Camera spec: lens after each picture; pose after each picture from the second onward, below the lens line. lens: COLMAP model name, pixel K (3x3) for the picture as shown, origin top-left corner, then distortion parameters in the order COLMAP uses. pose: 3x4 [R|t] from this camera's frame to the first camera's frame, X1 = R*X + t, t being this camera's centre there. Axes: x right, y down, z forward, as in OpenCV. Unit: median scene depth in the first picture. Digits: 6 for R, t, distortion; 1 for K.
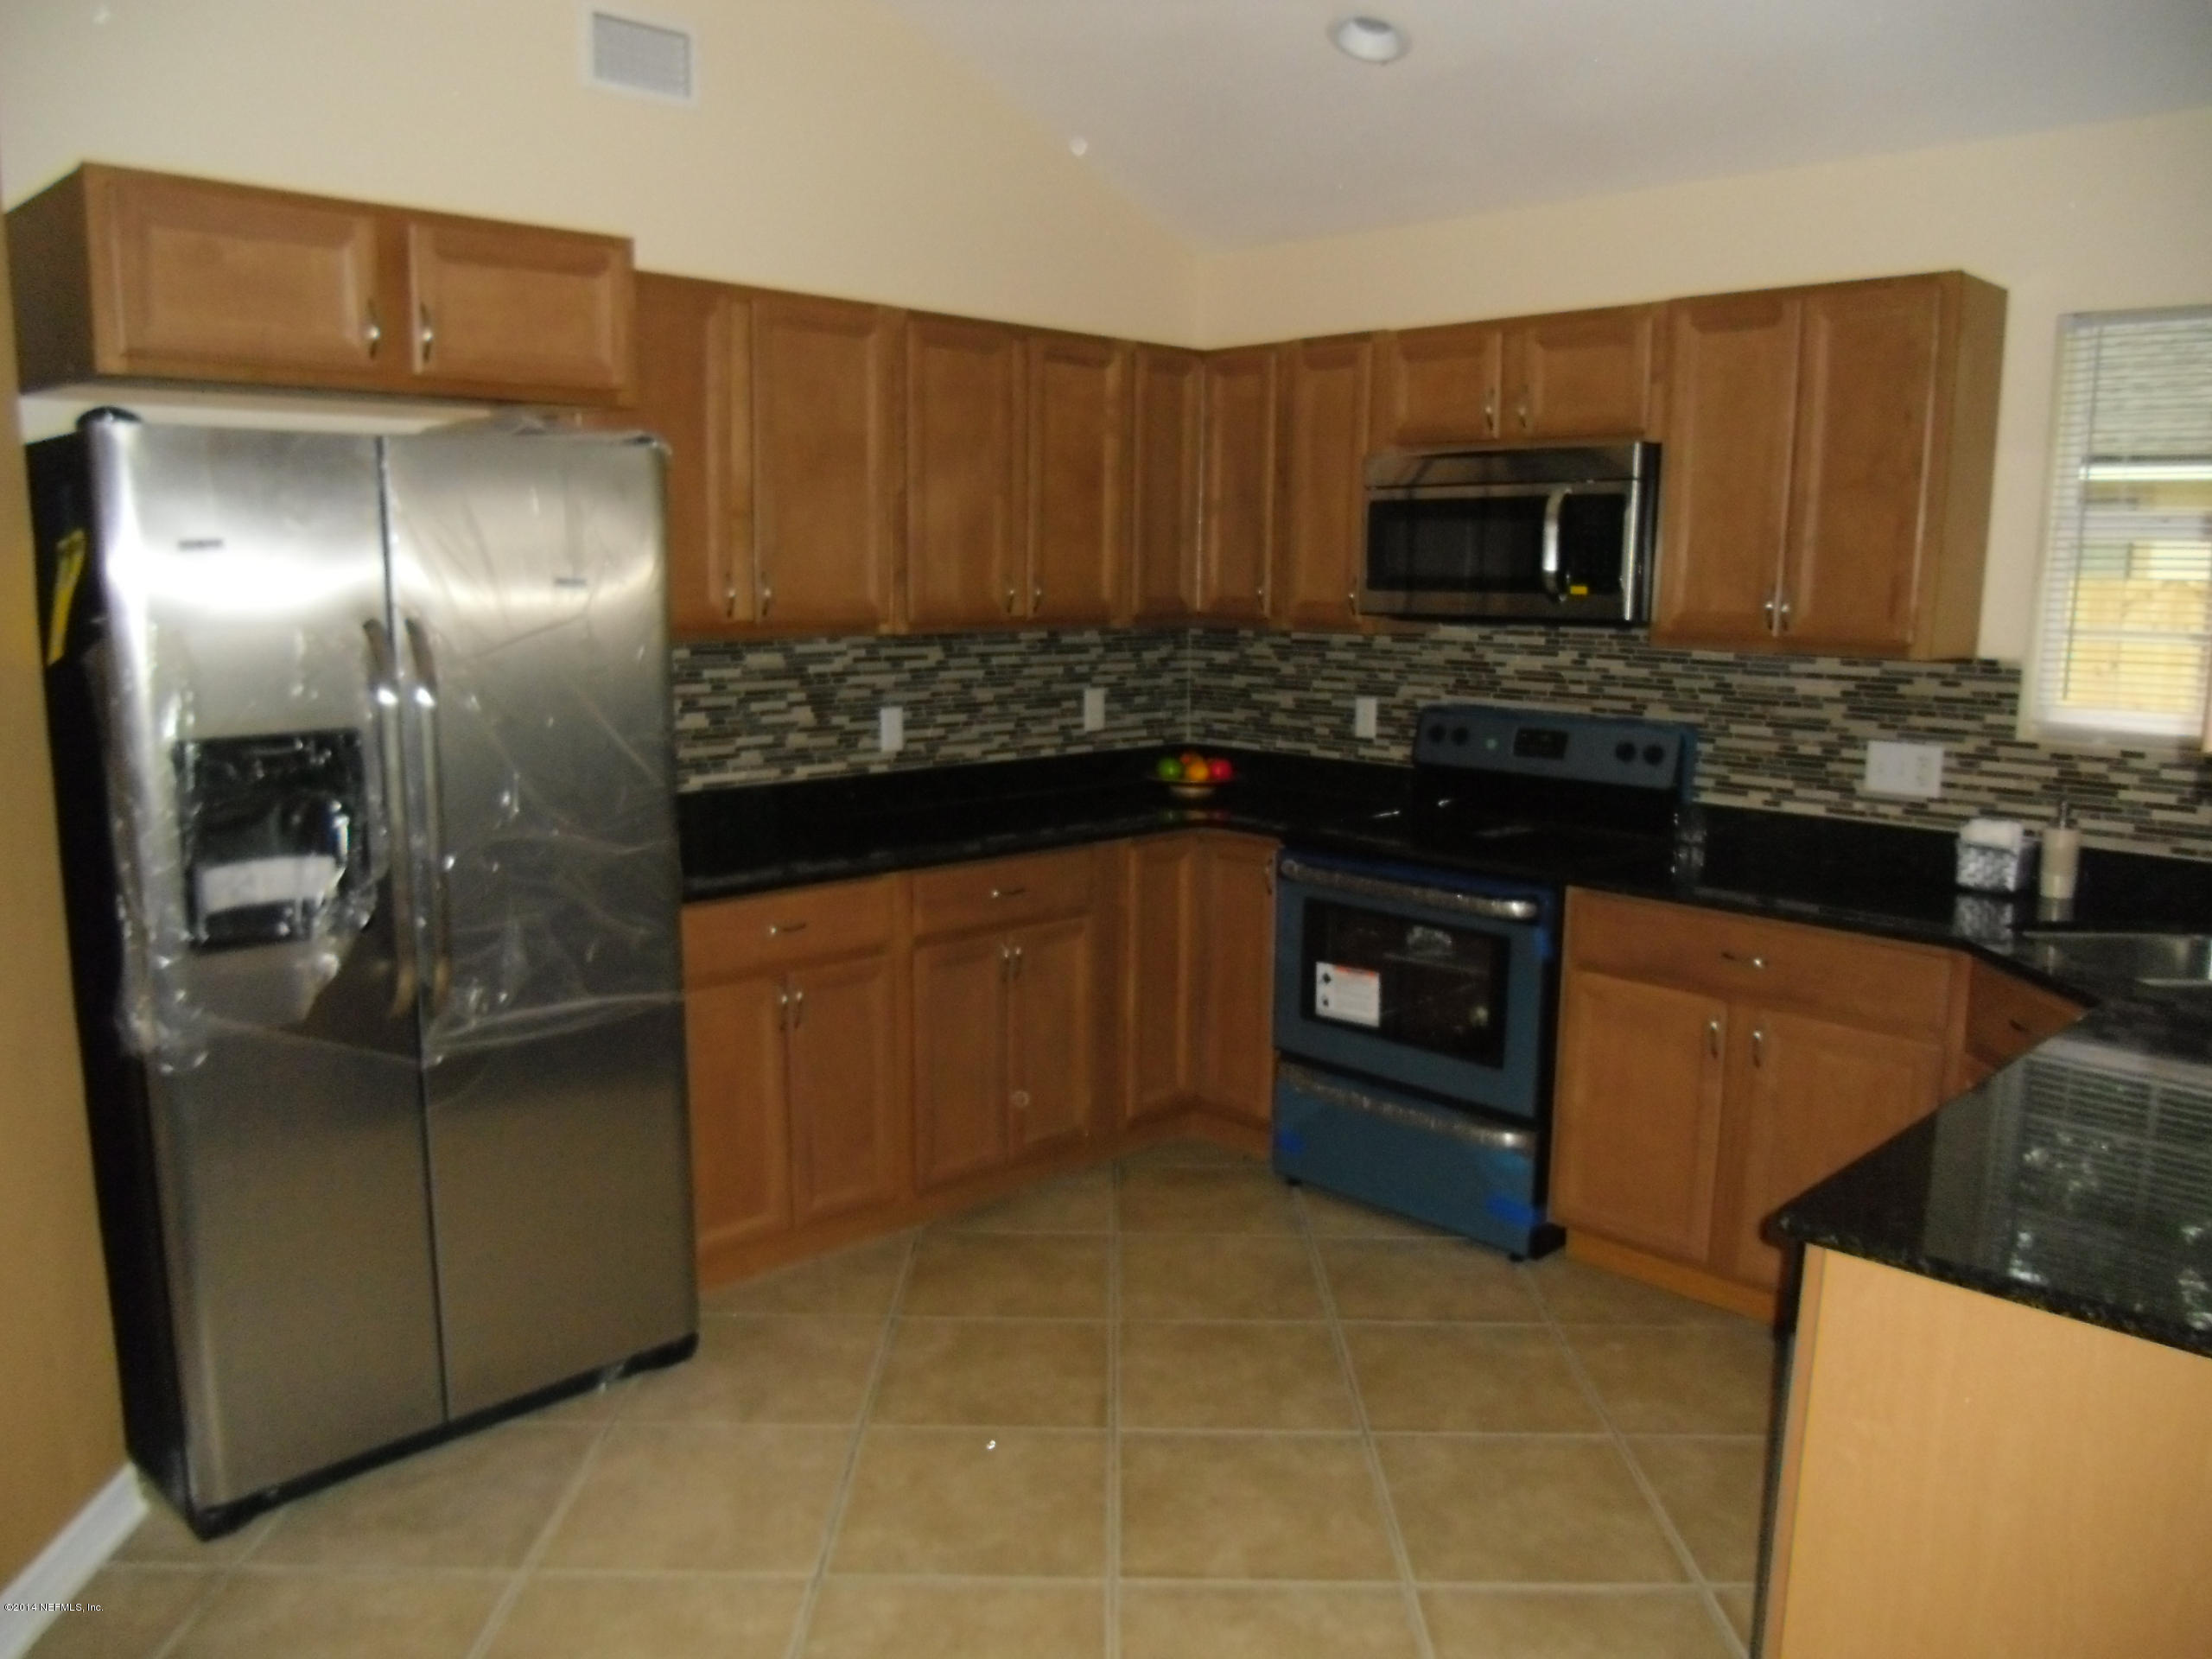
lens RADIAL K [[1691.0, 0, 1066.8], [0, 1691.0, 823.5], [0, 0, 1]] dist [-0.048101, 0.003557]
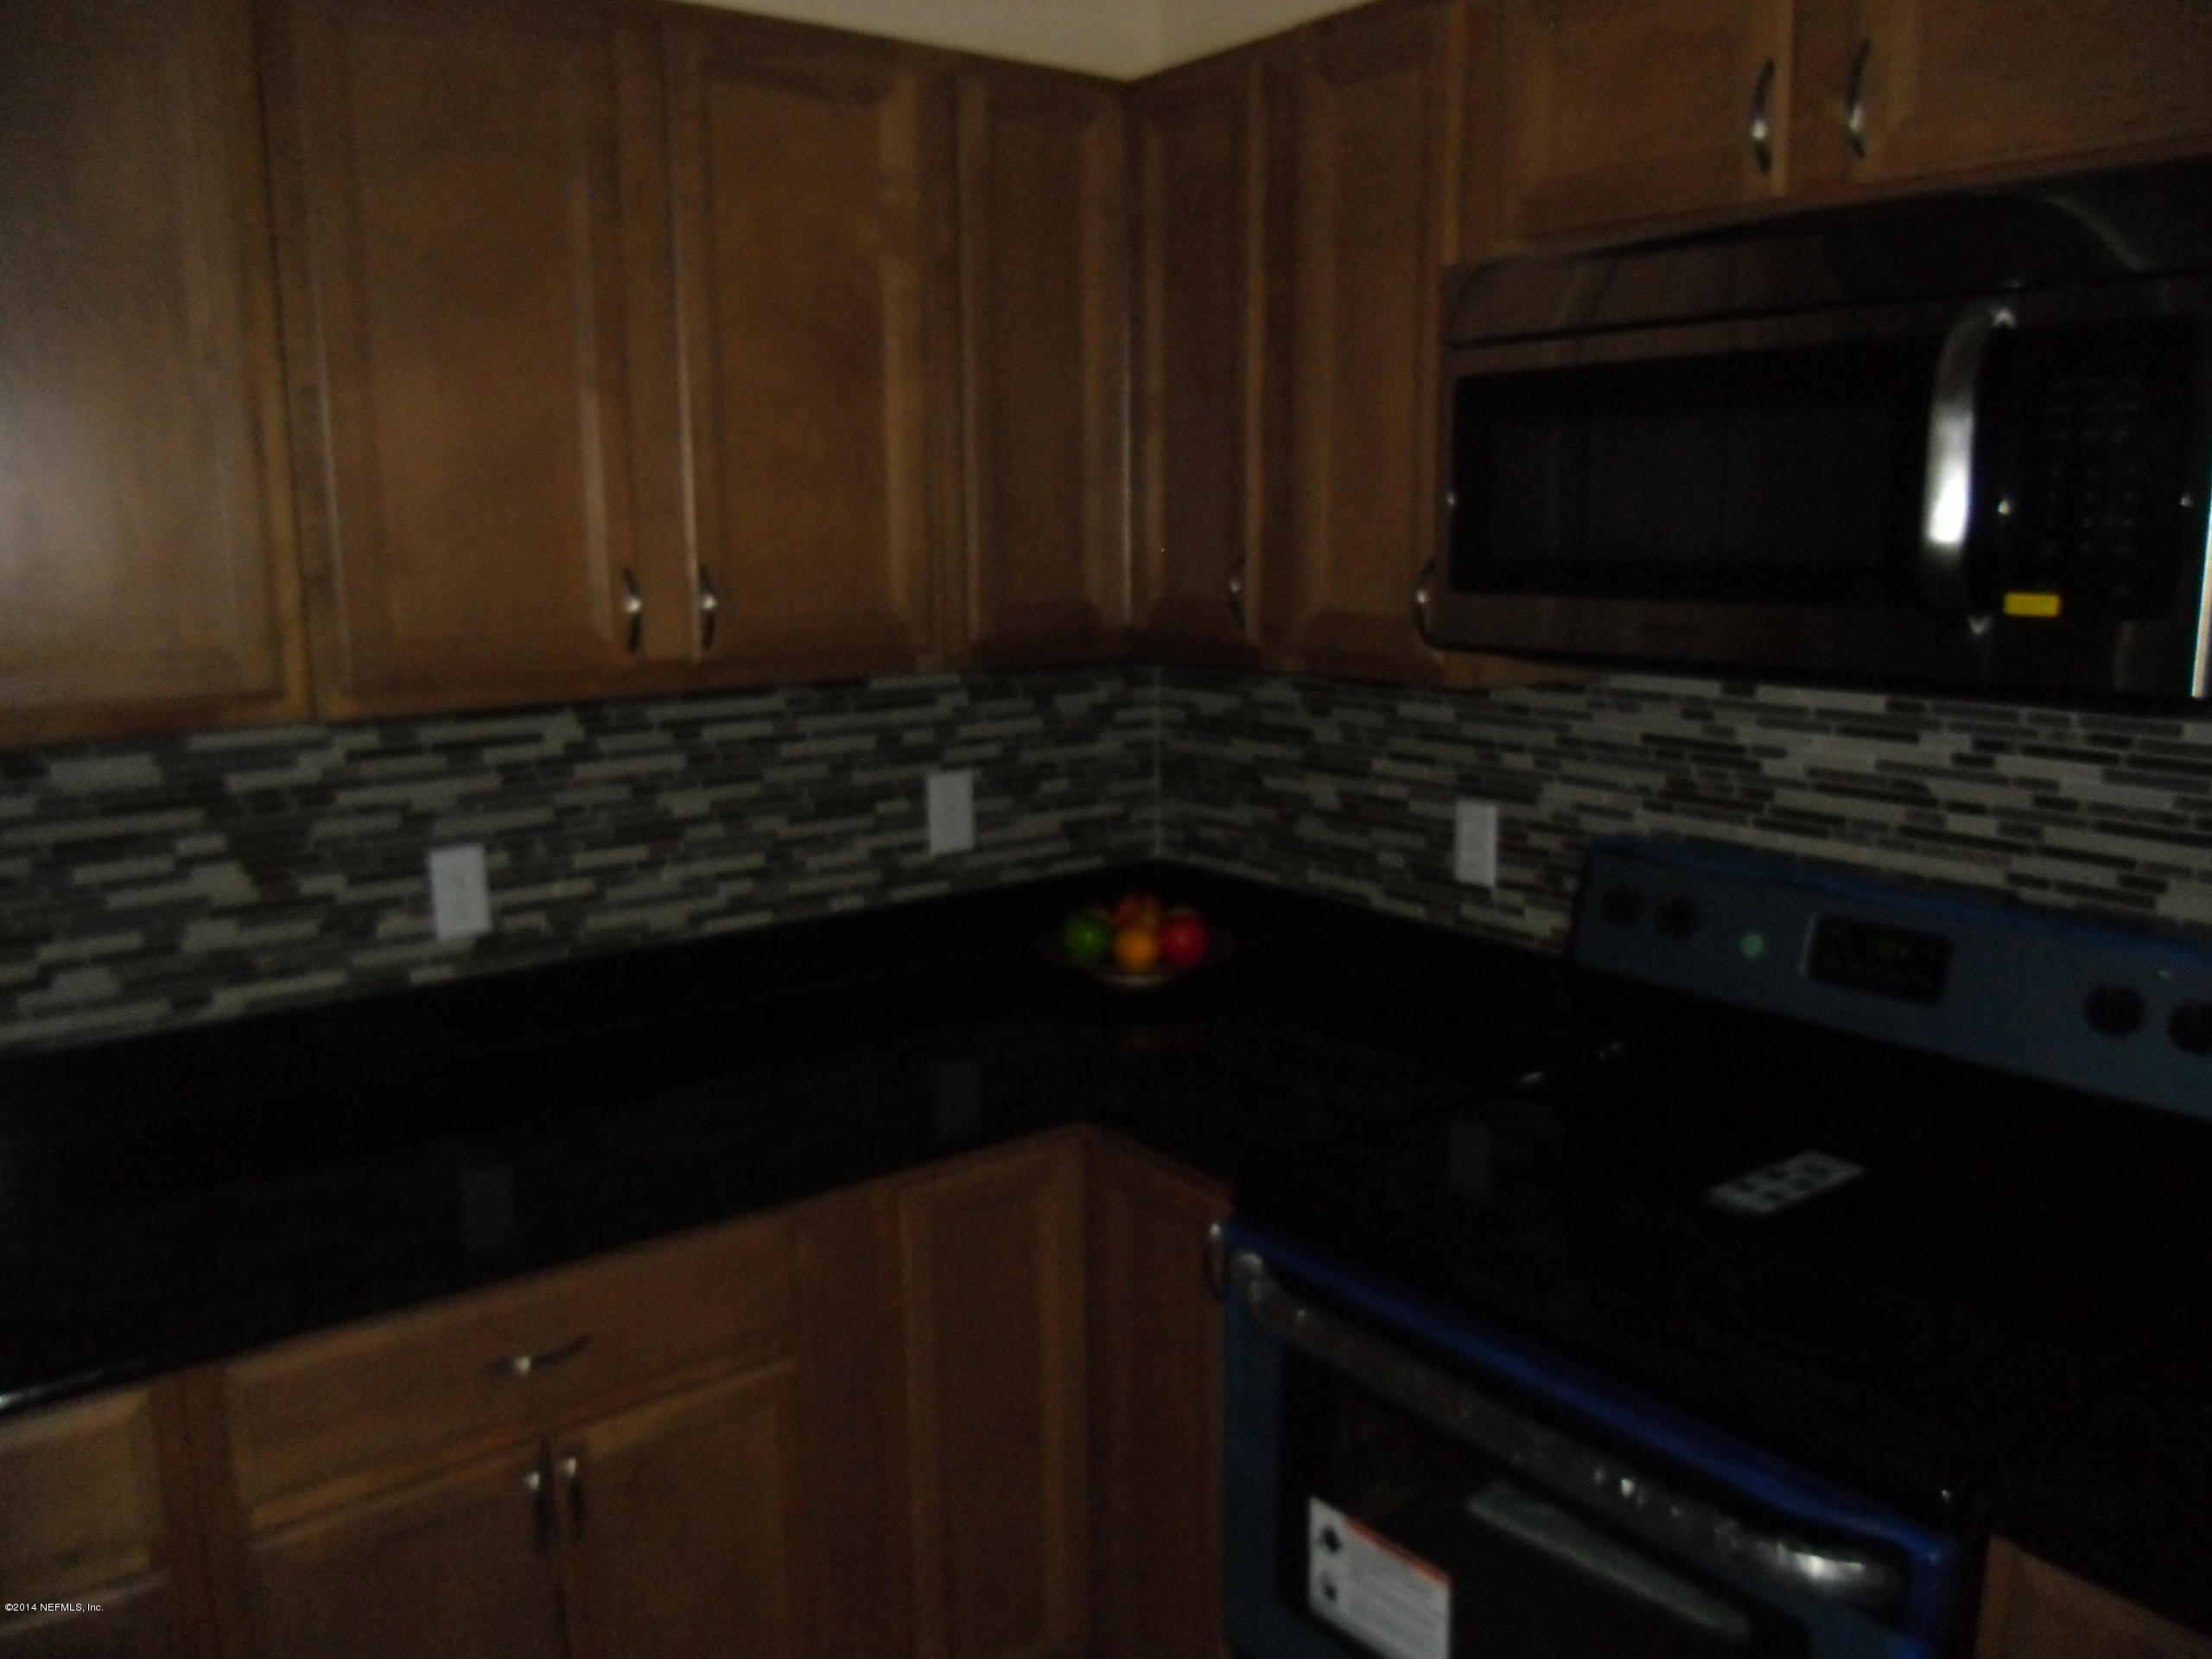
lens RADIAL K [[1641.5, 0, 1106.0], [0, 1641.5, 829.5], [0, 0, 1]] dist [-0.054196, 0.004692]
pose [[0.994152, -0.000591, -0.107990, 0.130437], [0.005428, 0.998994, 0.044503, -0.093273], [0.107855, -0.044829, 0.993155, 0.558500]]
